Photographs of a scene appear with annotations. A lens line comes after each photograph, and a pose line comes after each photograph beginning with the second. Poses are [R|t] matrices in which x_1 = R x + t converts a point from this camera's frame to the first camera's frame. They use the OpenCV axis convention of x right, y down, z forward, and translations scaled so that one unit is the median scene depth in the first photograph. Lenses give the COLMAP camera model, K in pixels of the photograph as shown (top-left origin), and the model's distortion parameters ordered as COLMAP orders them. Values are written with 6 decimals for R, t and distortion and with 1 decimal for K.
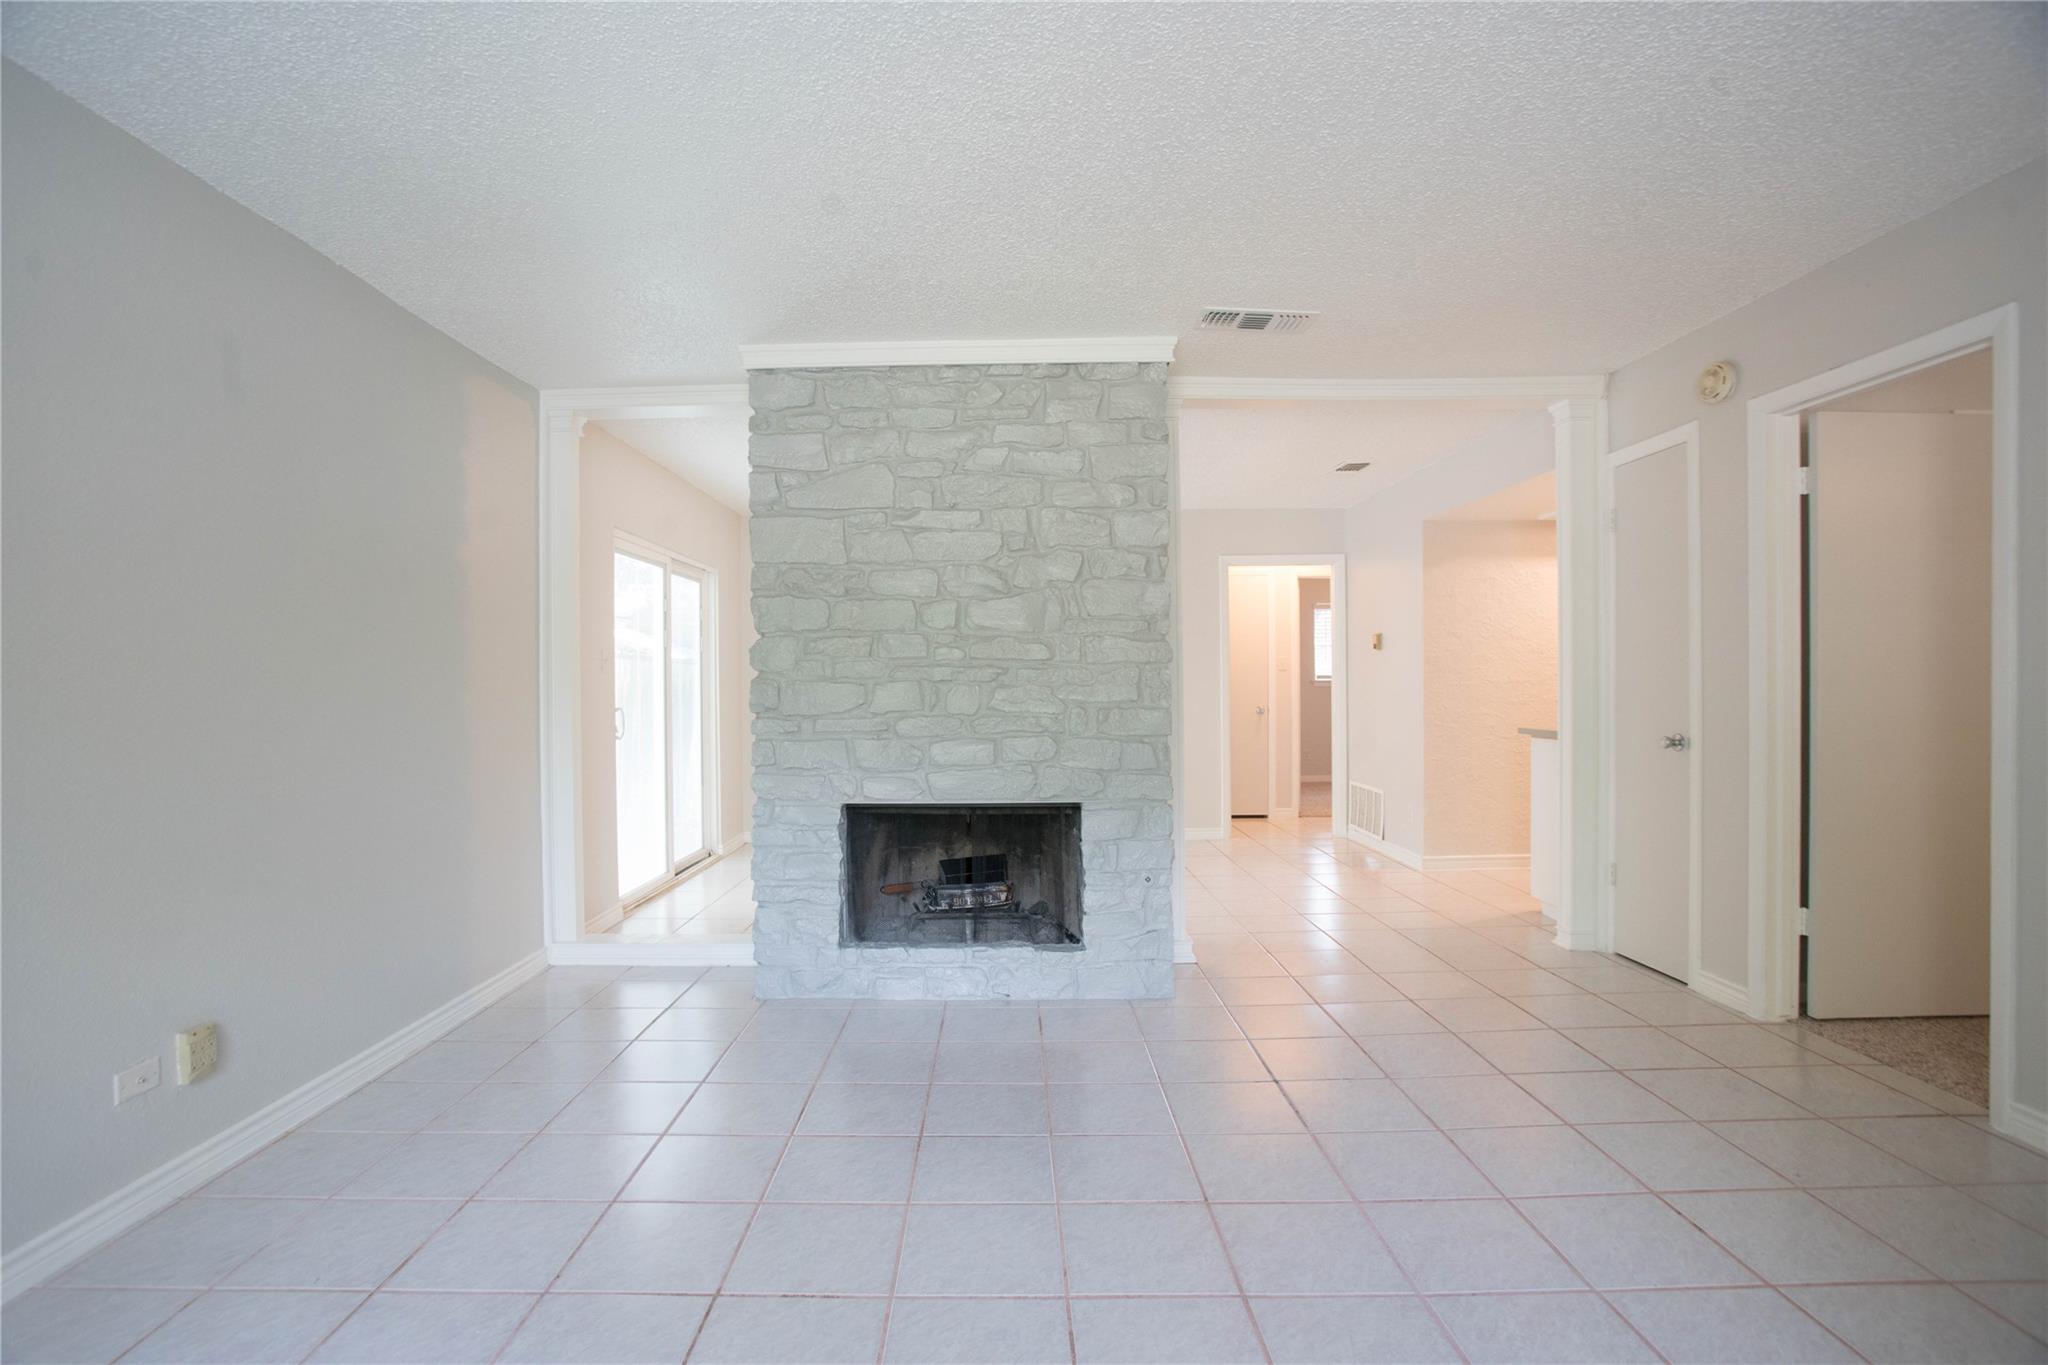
lens RADIAL K [[987.3, 0, 1017.9], [0, 987.3, 697.5], [0, 0, 1]] dist [-0.032912, 0.007153]
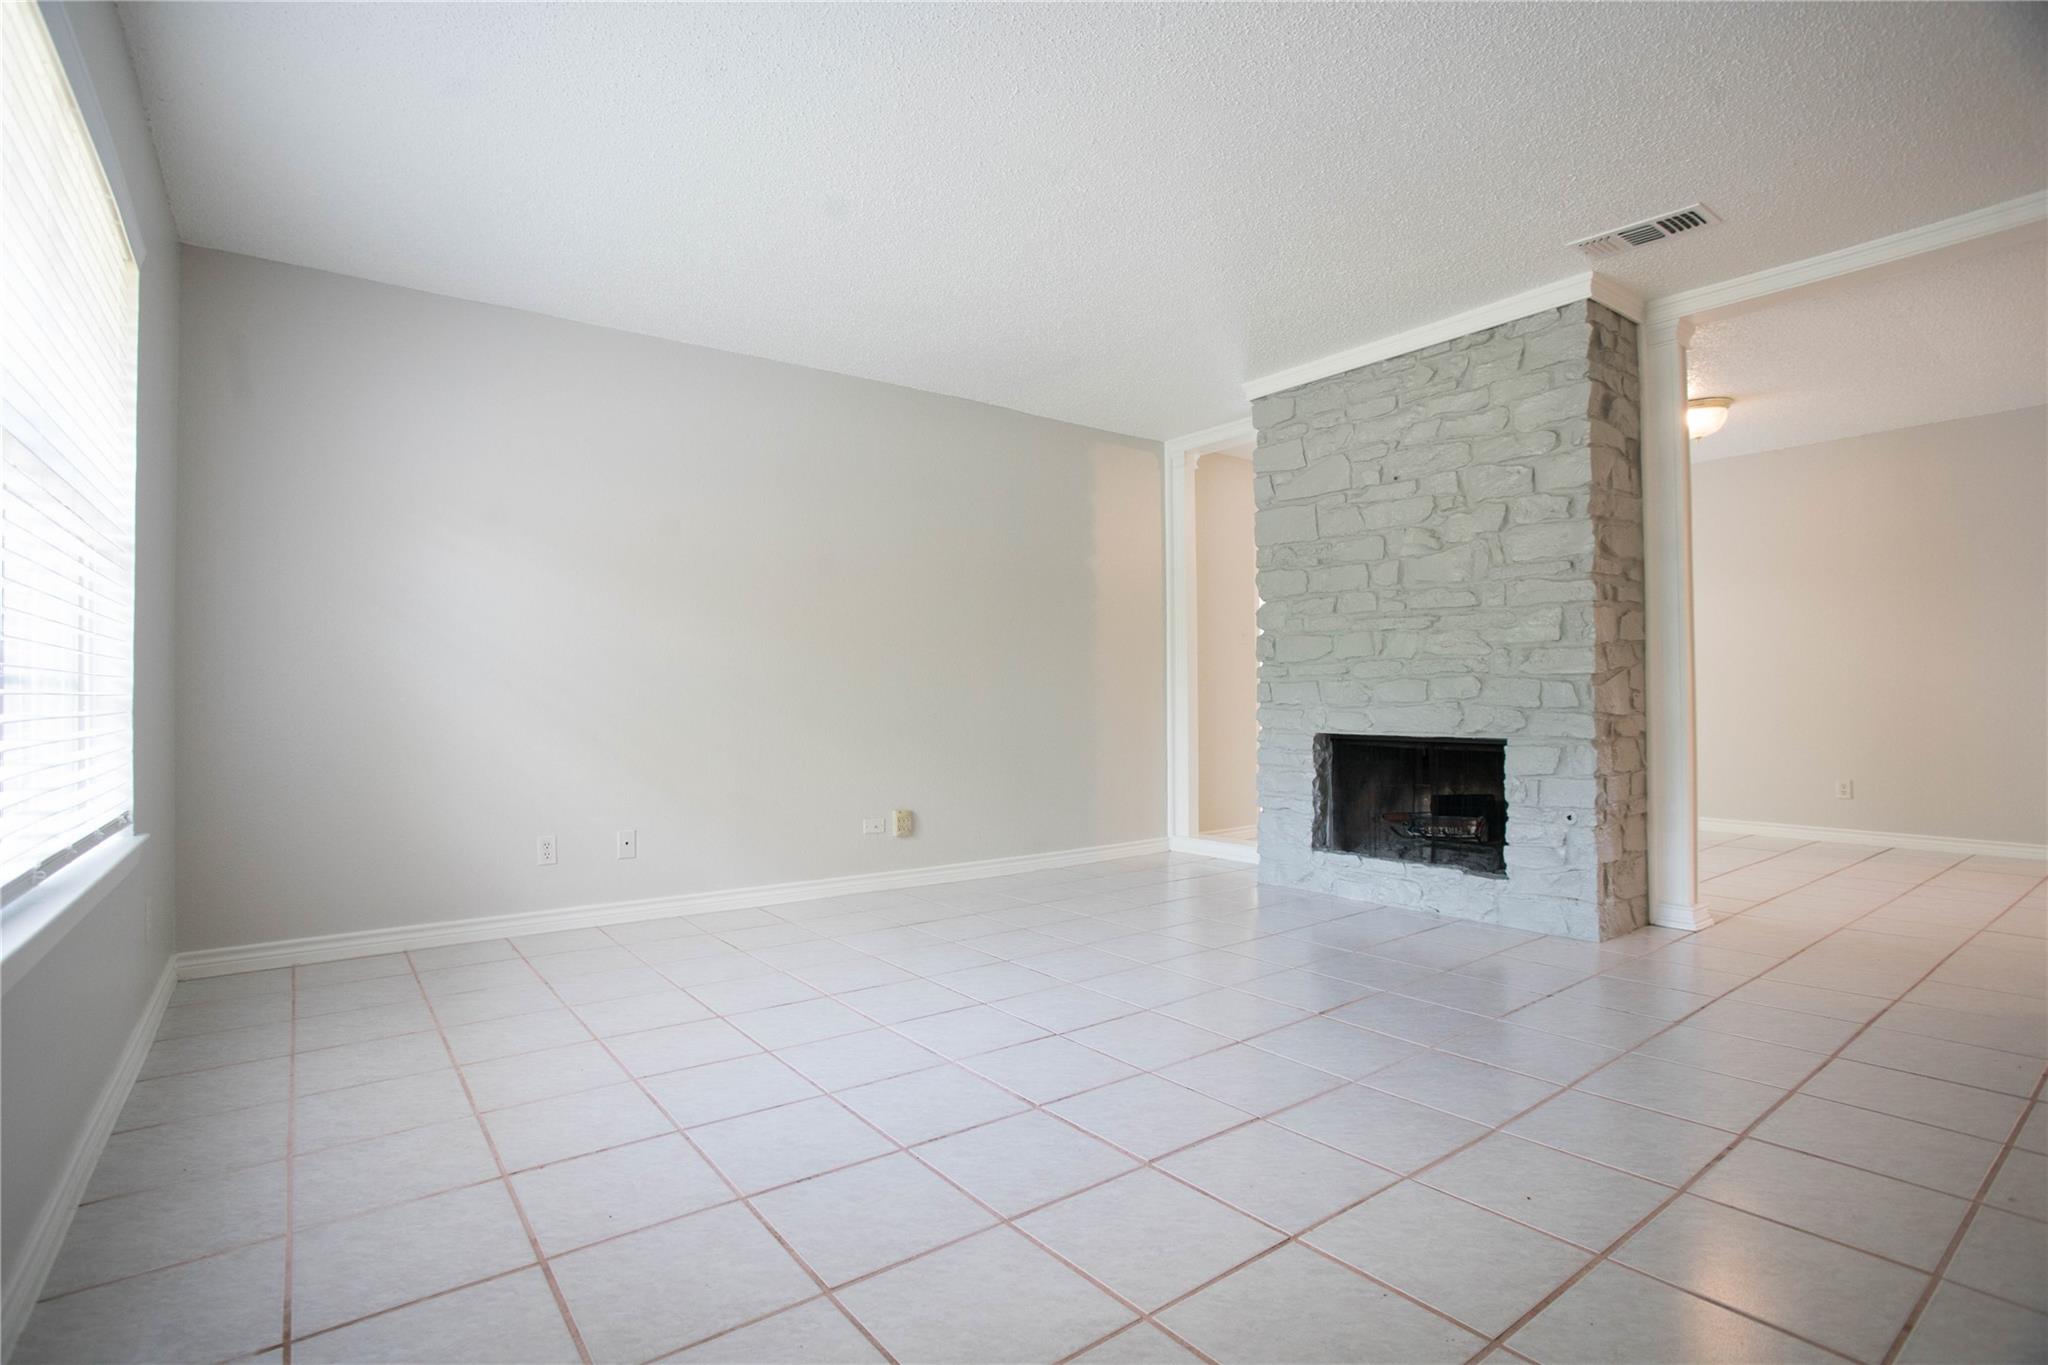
lens RADIAL K [[987.3, 0, 1027.6], [0, 987.3, 679.0], [0, 0, 1]] dist [-0.032912, 0.007153]
pose [[0.626786, -0.010607, -0.779119, 0.559043], [-0.003813, 0.999854, -0.016679, 0.061627], [0.779182, 0.013425, 0.626654, -0.055383]]
